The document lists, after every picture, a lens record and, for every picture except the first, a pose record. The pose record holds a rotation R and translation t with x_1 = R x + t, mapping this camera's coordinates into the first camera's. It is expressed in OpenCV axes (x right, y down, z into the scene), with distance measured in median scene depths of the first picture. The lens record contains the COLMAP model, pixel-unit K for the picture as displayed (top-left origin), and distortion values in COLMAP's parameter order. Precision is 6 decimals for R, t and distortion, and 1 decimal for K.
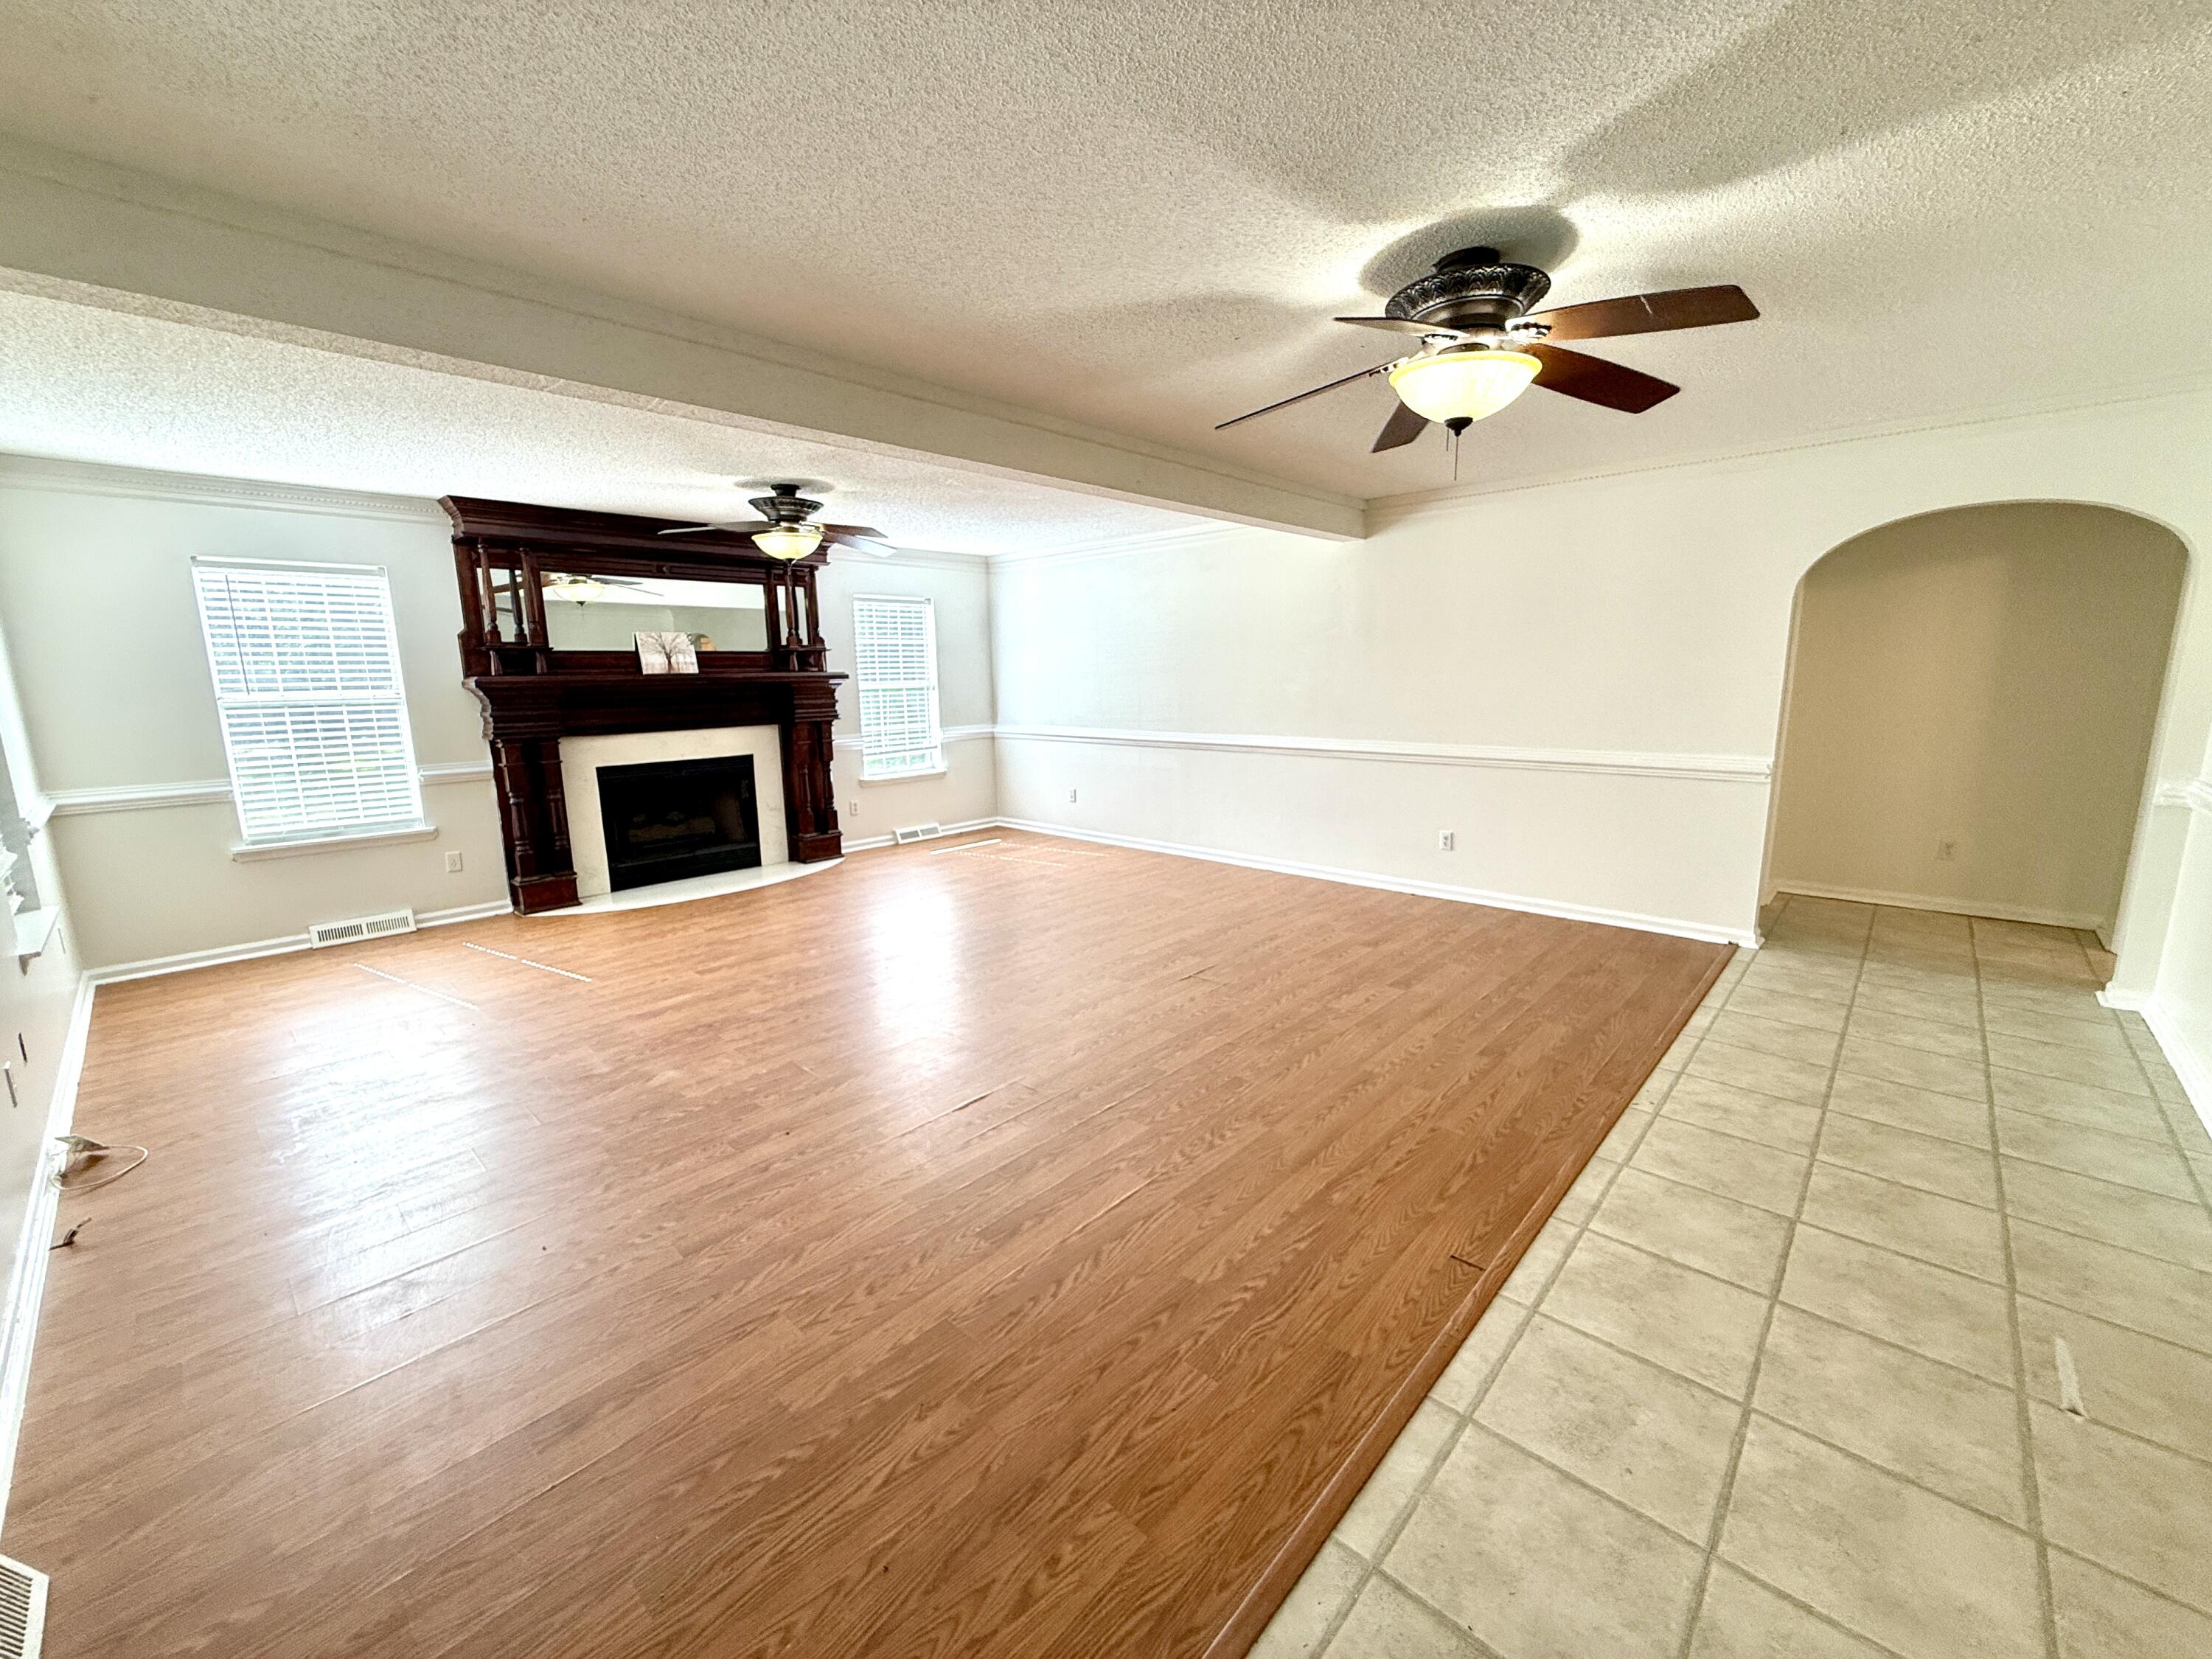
lens RADIAL K [[880.9, 0, 1093.0], [0, 880.9, 832.4], [0, 0, 1]] dist [0.000298, -0.000147]
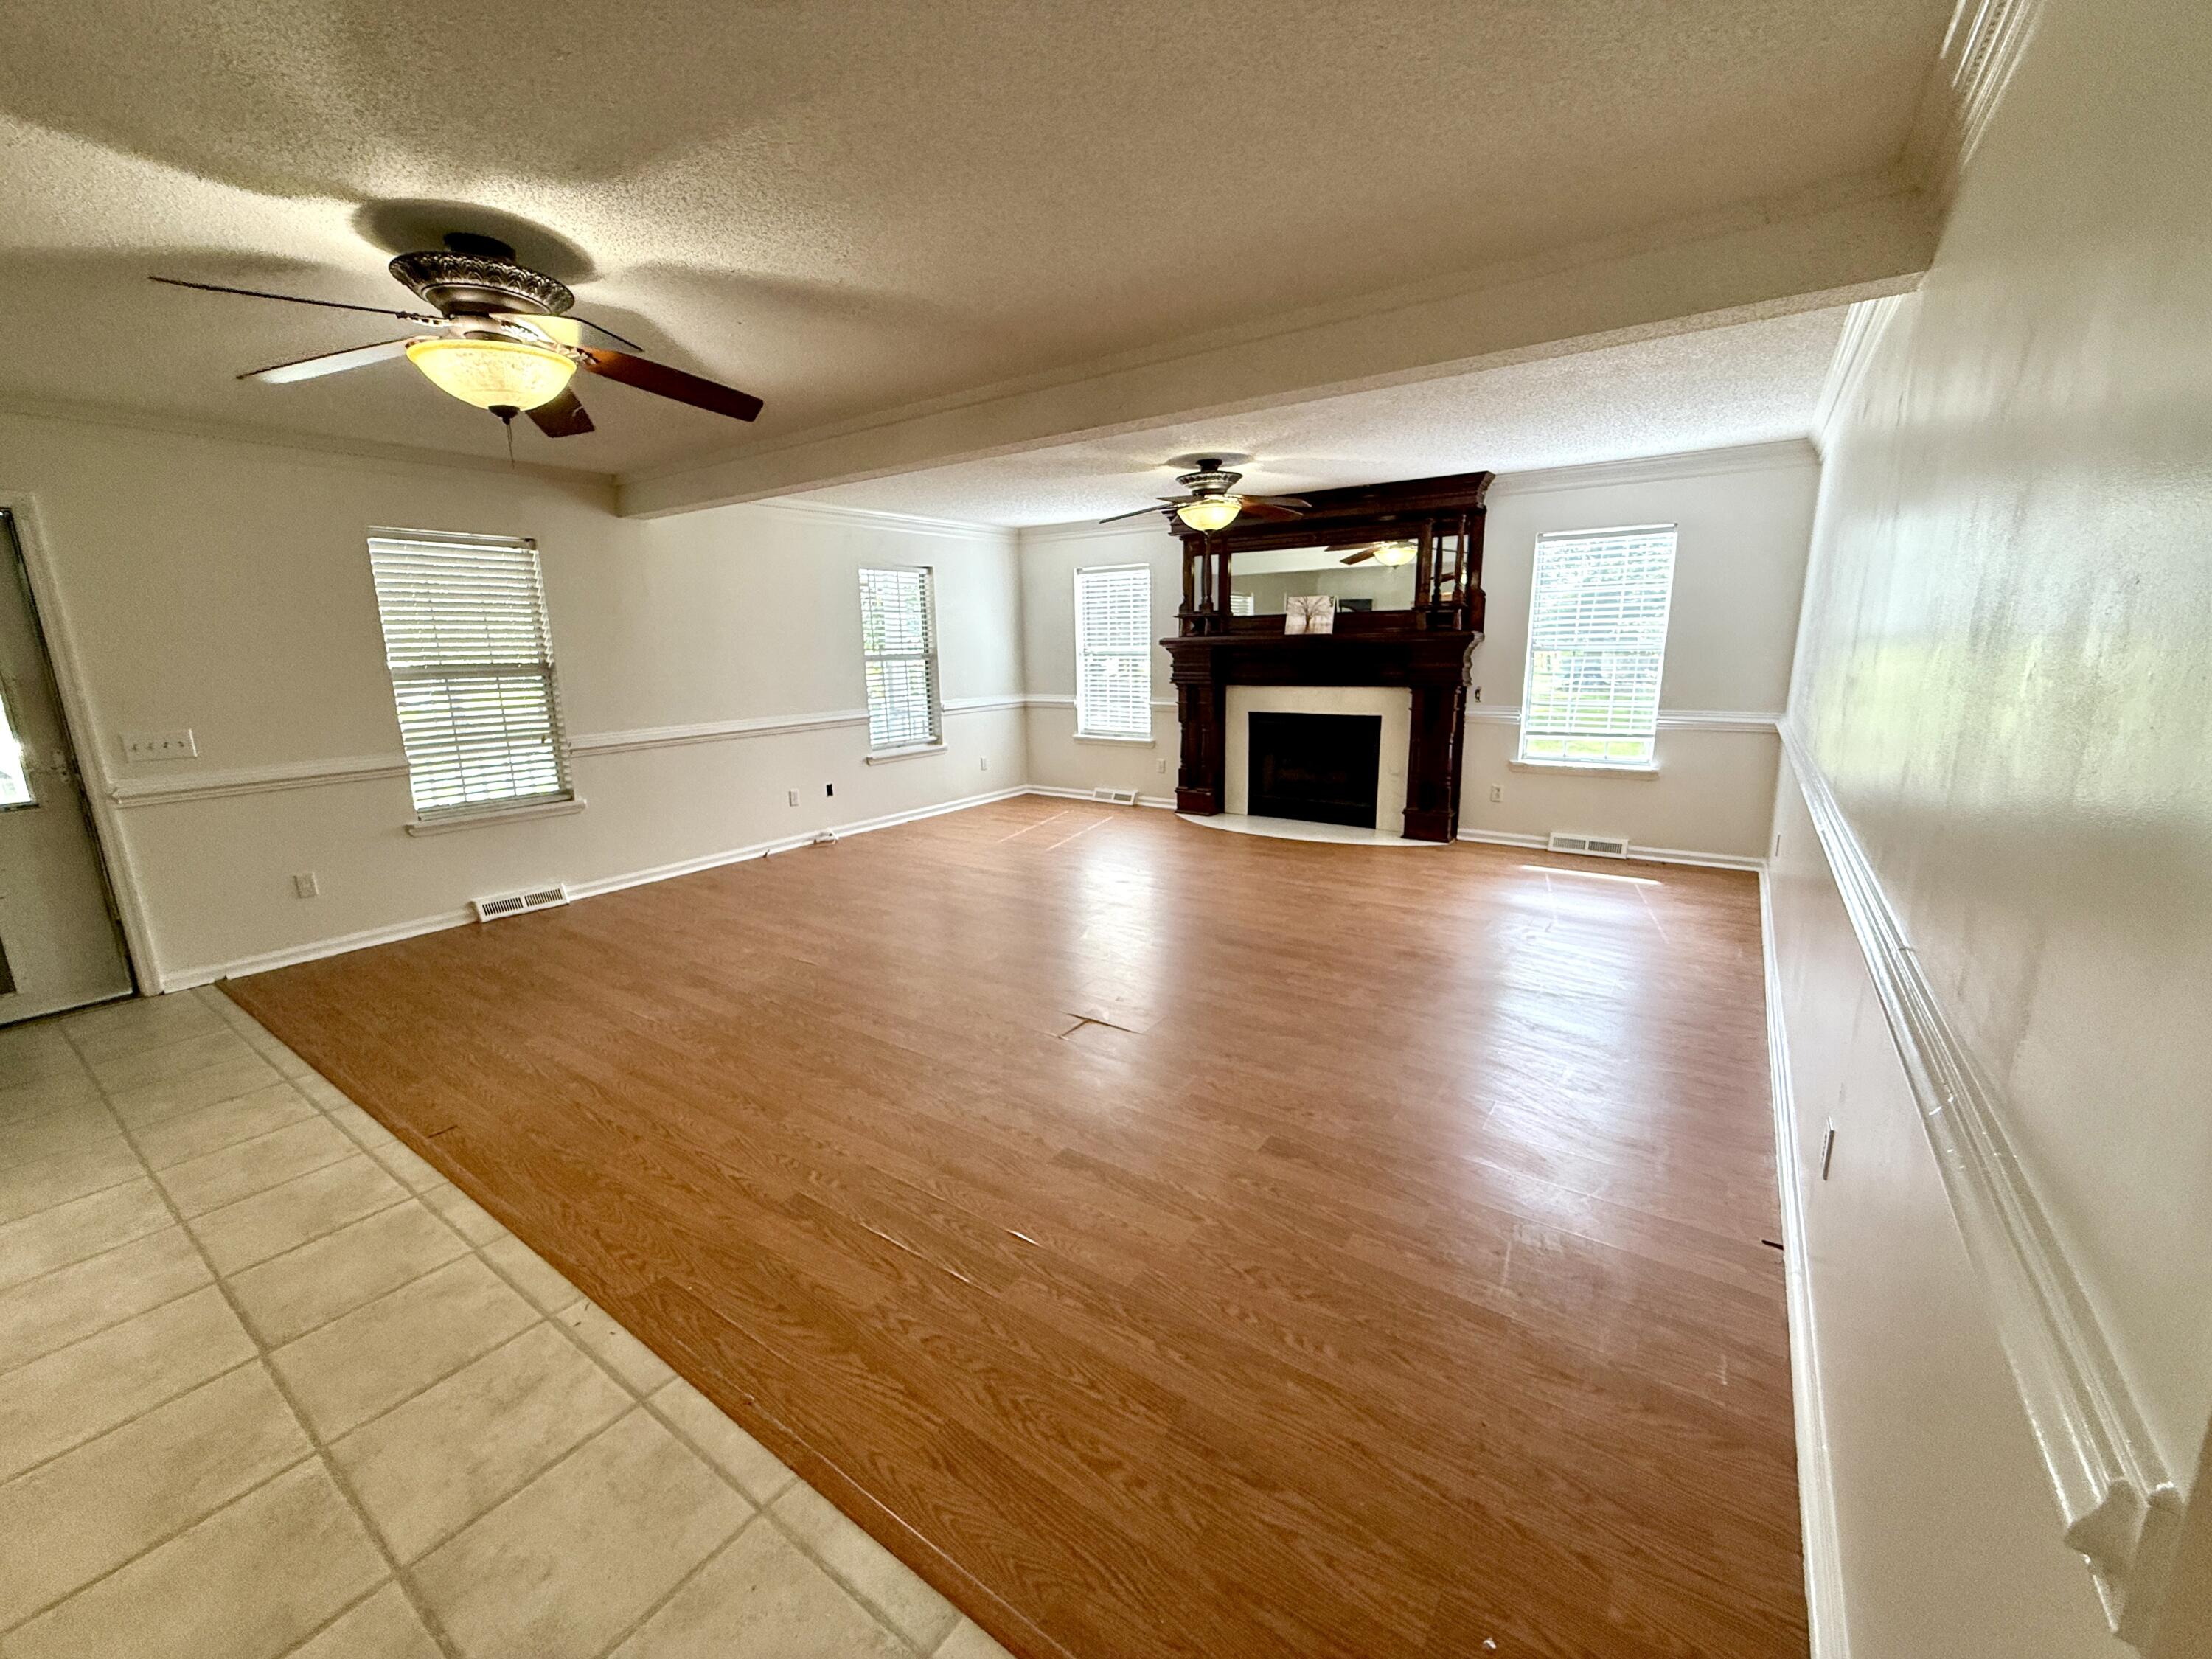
lens RADIAL K [[886.2, 0, 1101.9], [0, 886.2, 830.1], [0, 0, 1]] dist [0.005806, -0.003374]
pose [[0.138364, 0.219801, -0.965683, 0.796636], [-0.163330, 0.966775, 0.196648, -0.156191], [0.976821, 0.130516, 0.169667, 0.778815]]
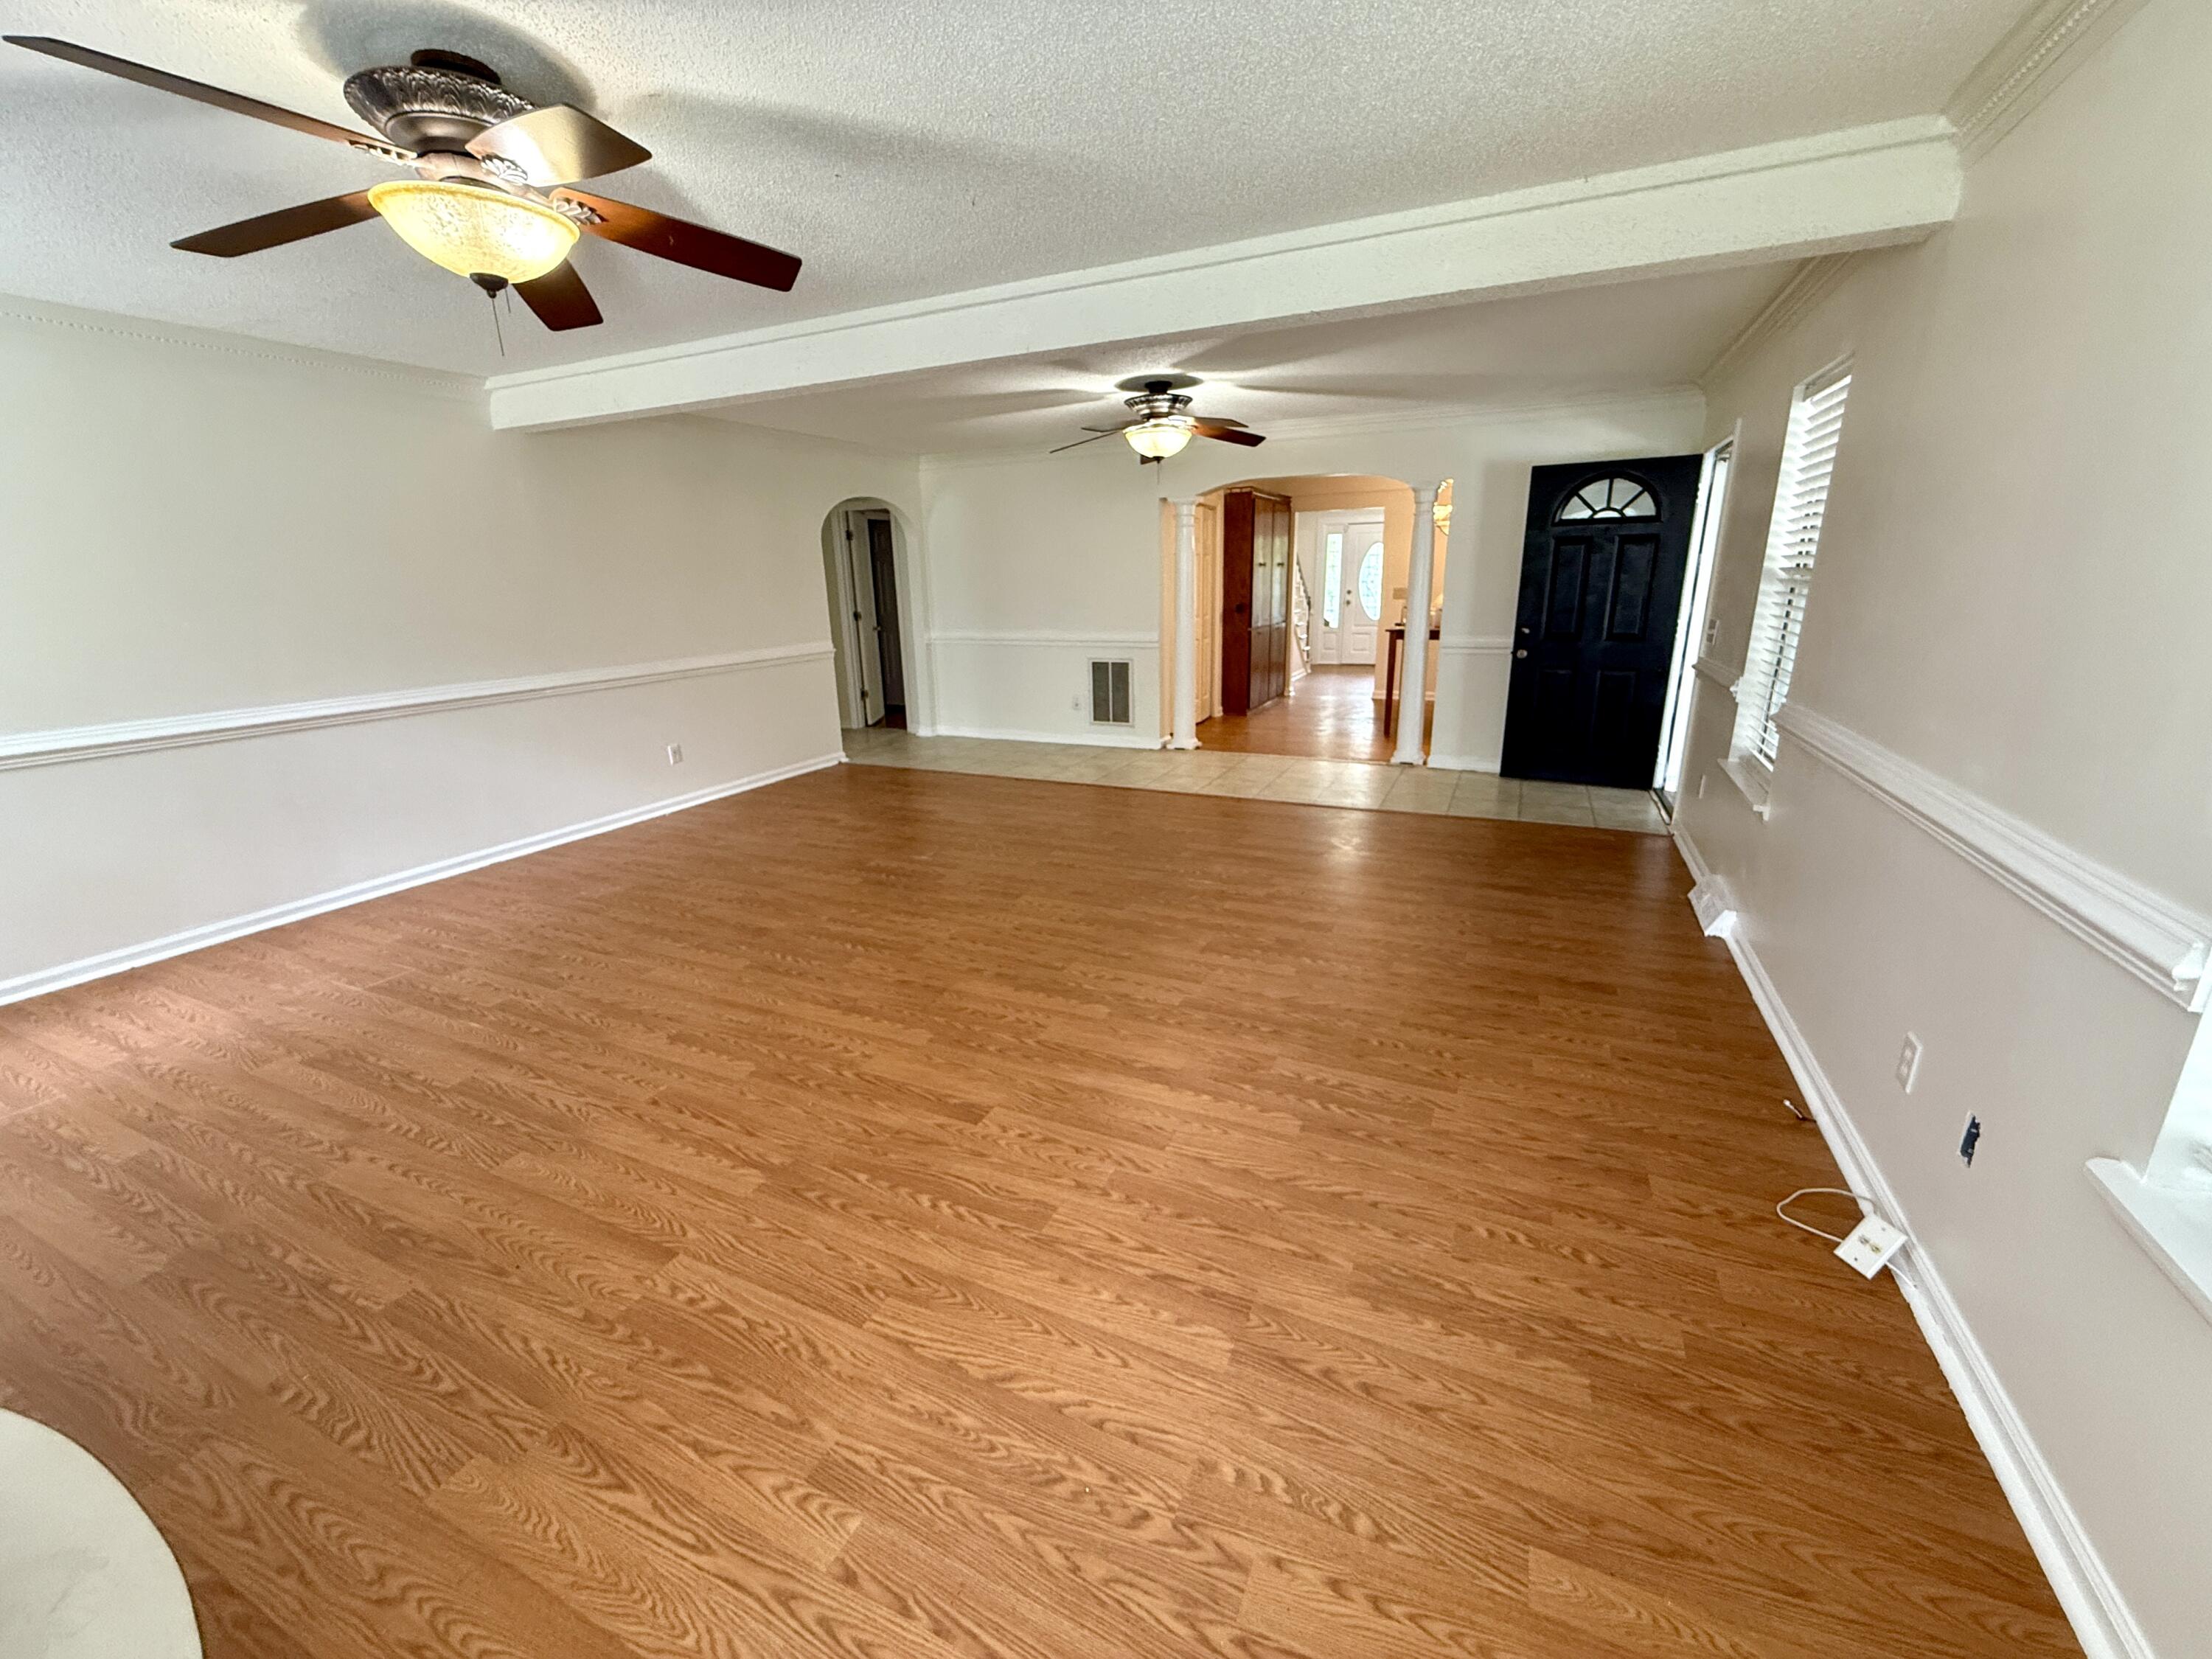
lens RADIAL K [[877.8, 0, 1108.2], [0, 877.8, 847.9], [0, 0, 1]] dist [0.001170, -0.000044]
pose [[-0.312825, -0.261915, 0.912985, -0.888676], [0.202710, 0.920671, 0.333577, -0.157989], [-0.927927, 0.289422, -0.234916, 0.954417]]
